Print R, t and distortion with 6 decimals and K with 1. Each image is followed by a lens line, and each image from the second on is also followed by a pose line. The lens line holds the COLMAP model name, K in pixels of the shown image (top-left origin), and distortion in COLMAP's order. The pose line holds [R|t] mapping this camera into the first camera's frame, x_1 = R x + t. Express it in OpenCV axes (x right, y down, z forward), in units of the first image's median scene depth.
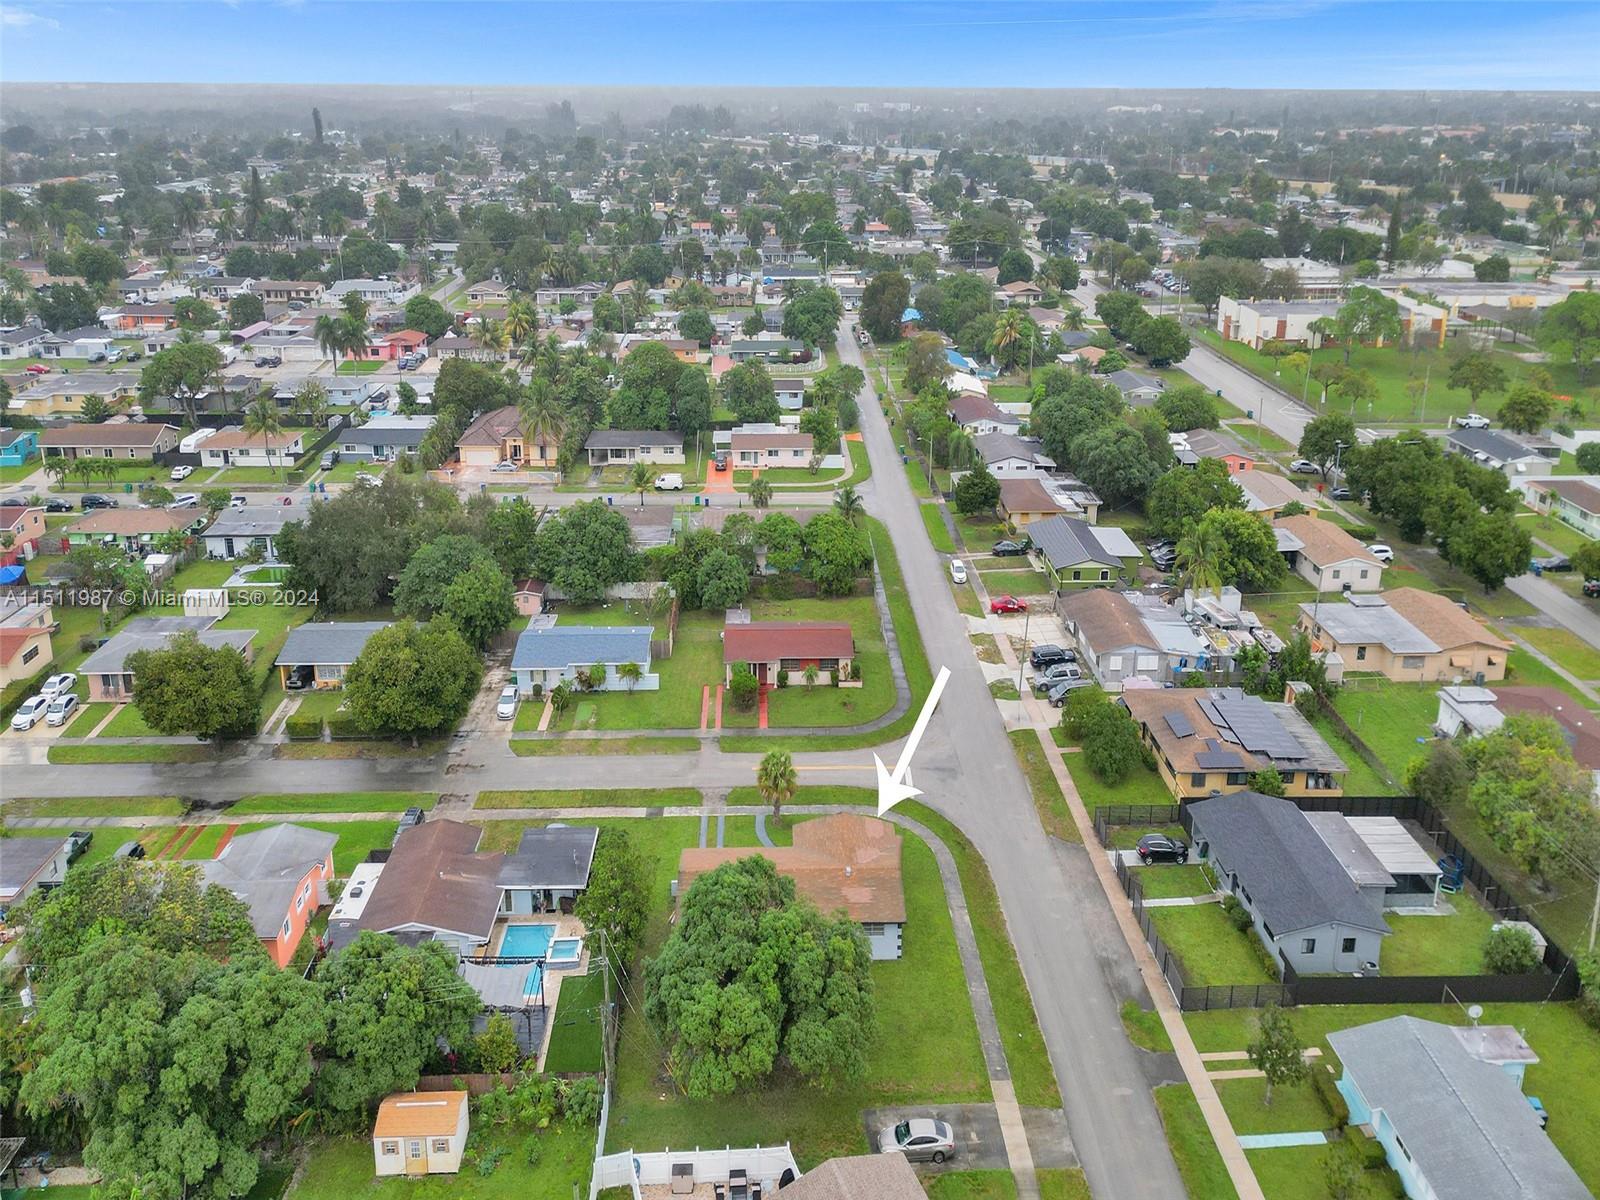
lens RADIAL K [[1081.9, 0, 794.1], [0, 1081.9, 654.1], [0, 0, 1]] dist [0.125513, -0.097315]
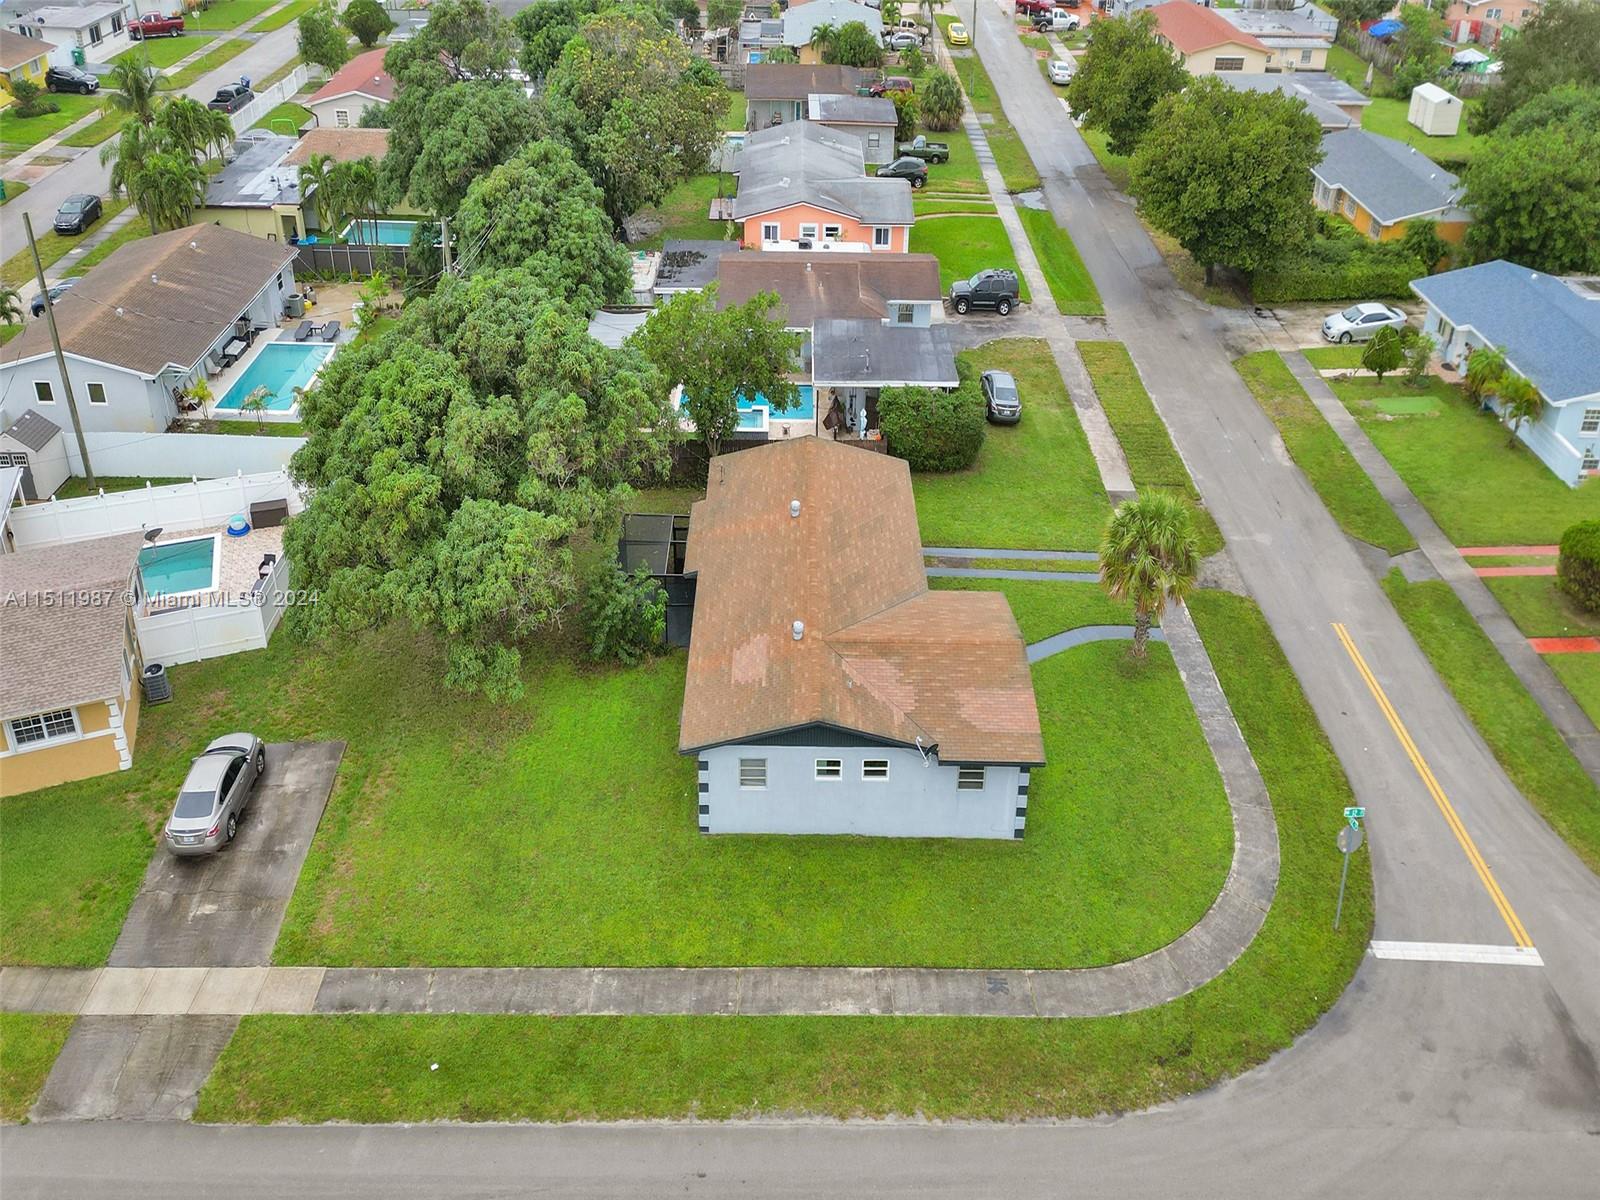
lens RADIAL K [[1117.3, 0, 787.1], [0, 1117.3, 517.6], [0, 0, 1]] dist [0.080227, -0.056592]
pose [[-0.032179, 0.584345, -0.810867, 0.285632], [-0.488757, 0.698468, 0.522741, -0.048929], [0.871826, 0.413138, 0.263127, 0.621599]]
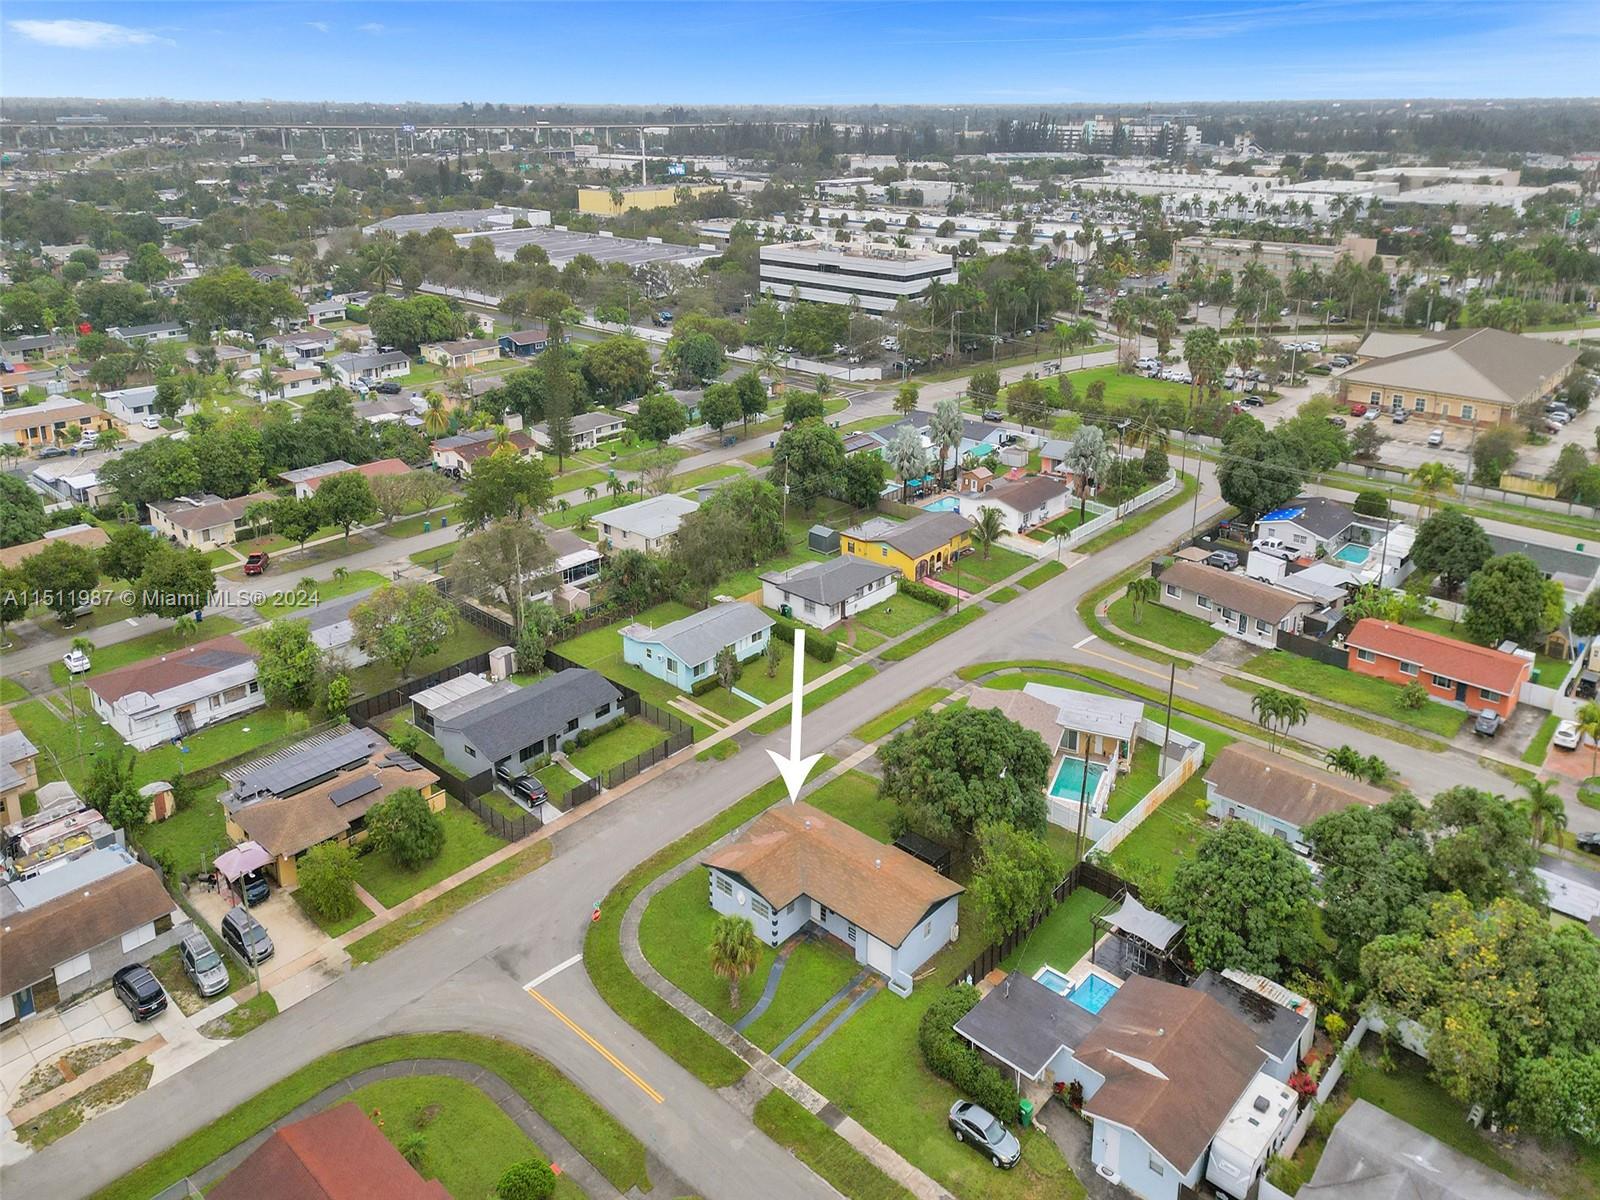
lens RADIAL K [[1101.9, 0, 795.4], [0, 1101.9, 648.6], [0, 0, 1]] dist [0.127796, -0.114271]
pose [[-0.715997, -0.321649, 0.619588, -0.407098], [0.328781, 0.627570, 0.705733, -0.496461], [-0.615833, 0.709012, -0.343586, 0.913876]]
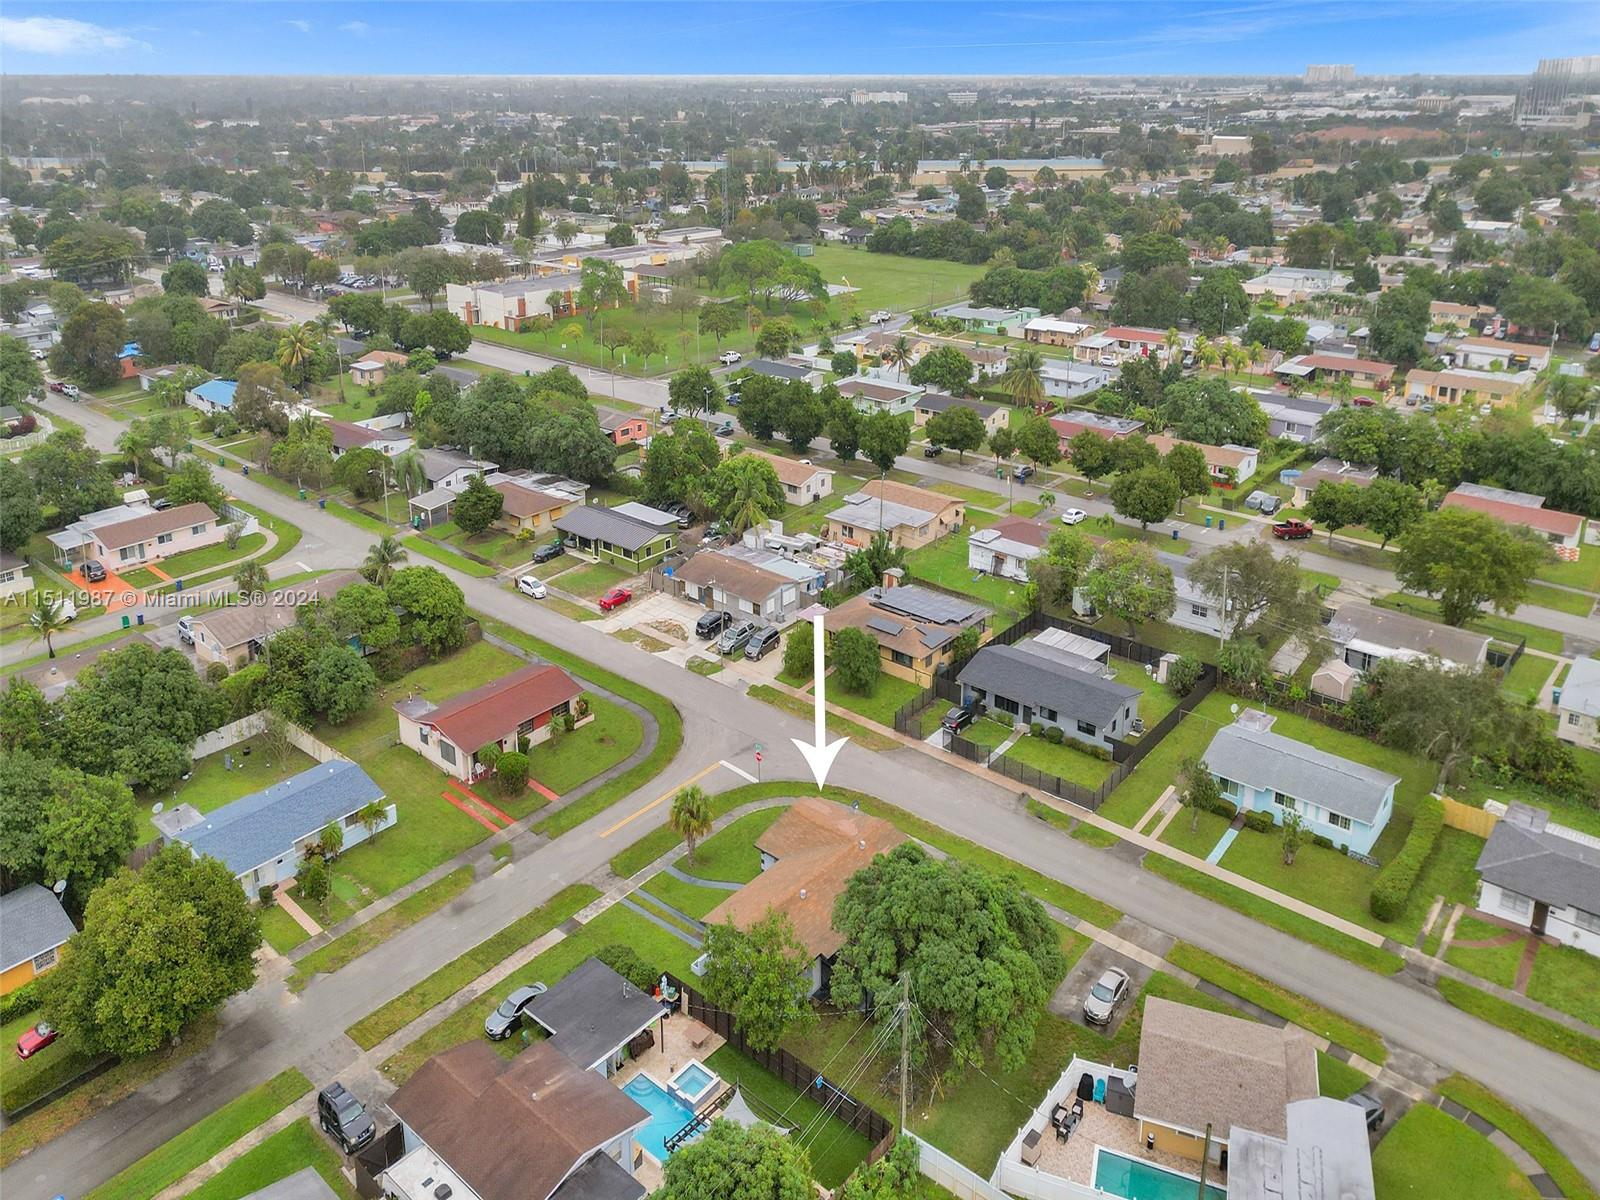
lens RADIAL K [[1101.9, 0, 795.4], [0, 1101.9, 648.6], [0, 0, 1]] dist [0.127796, -0.114271]
pose [[0.666436, -0.355752, 0.655212, -0.441215], [0.357298, 0.923721, 0.138123, -0.099316], [-0.654371, 0.142056, 0.742711, 0.176066]]
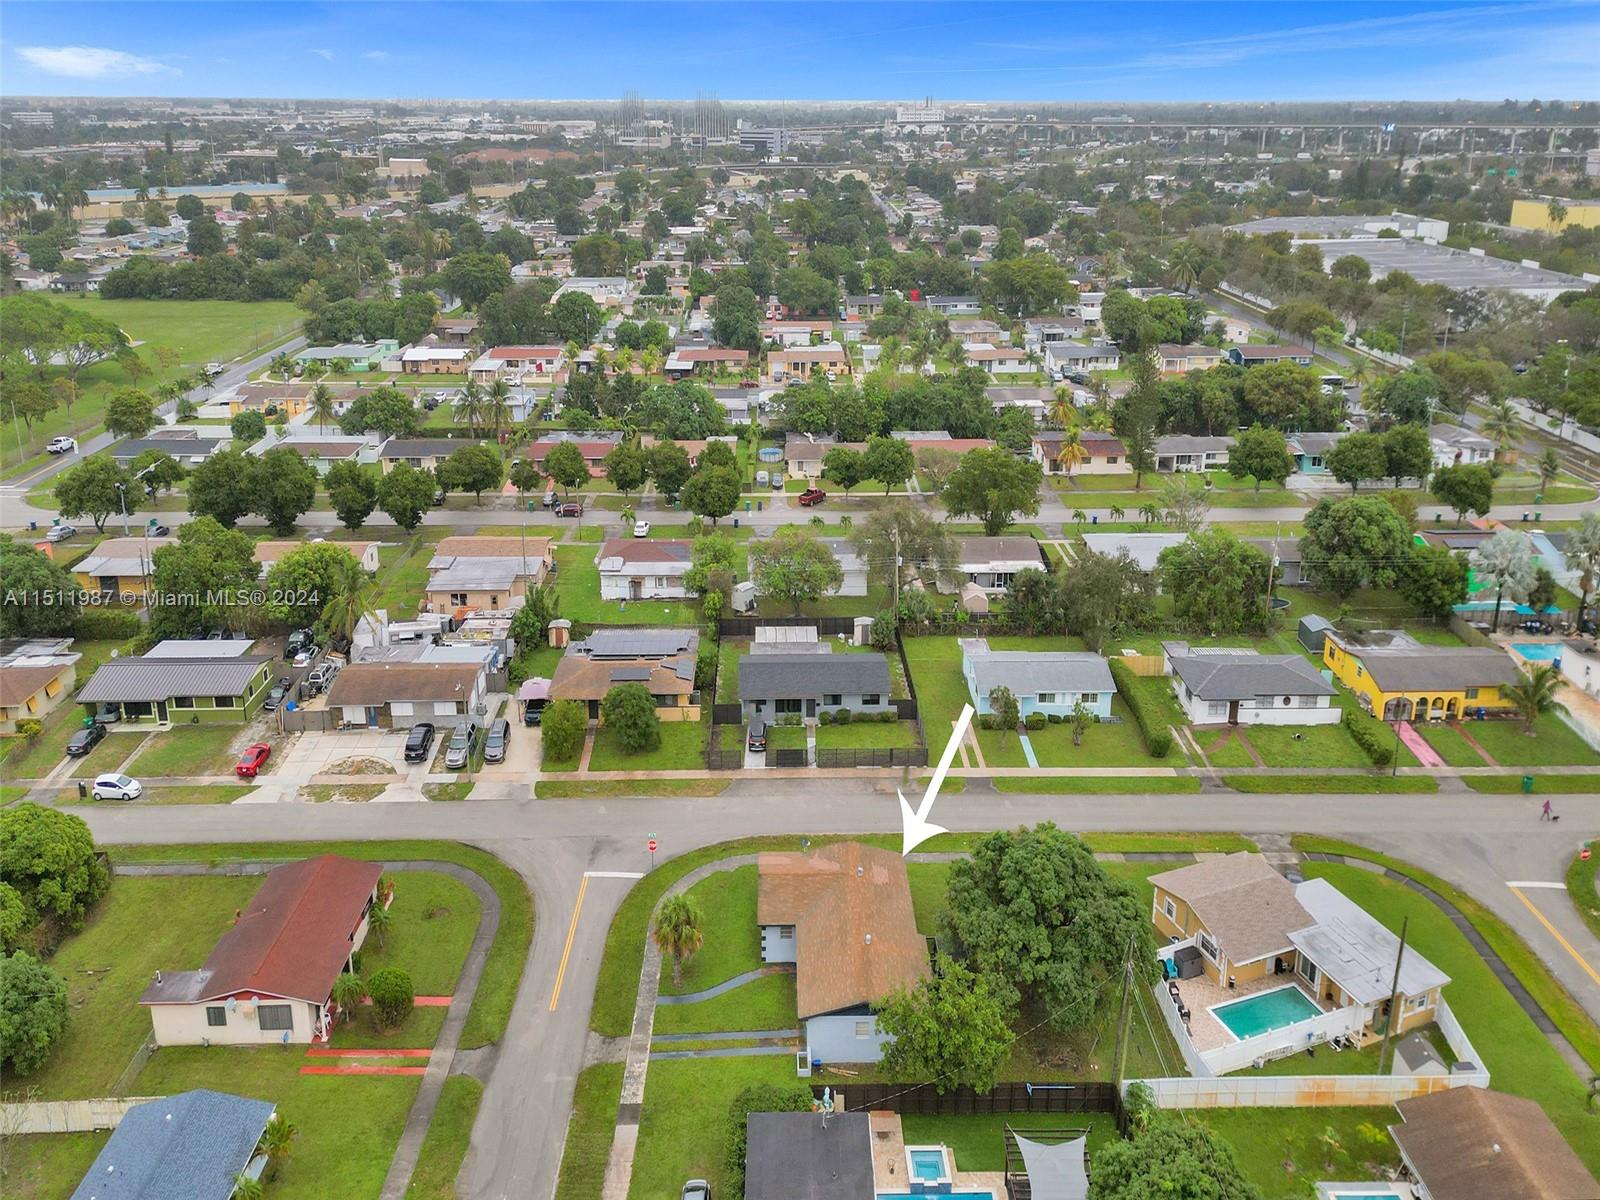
lens RADIAL K [[1081.9, 0, 794.1], [0, 1081.9, 654.1], [0, 0, 1]] dist [0.125513, -0.097315]
pose [[0.012438, -0.469475, 0.882858, -0.540812], [0.471795, 0.781222, 0.408781, -0.289100], [-0.881620, 0.411444, 0.231213, 0.536291]]
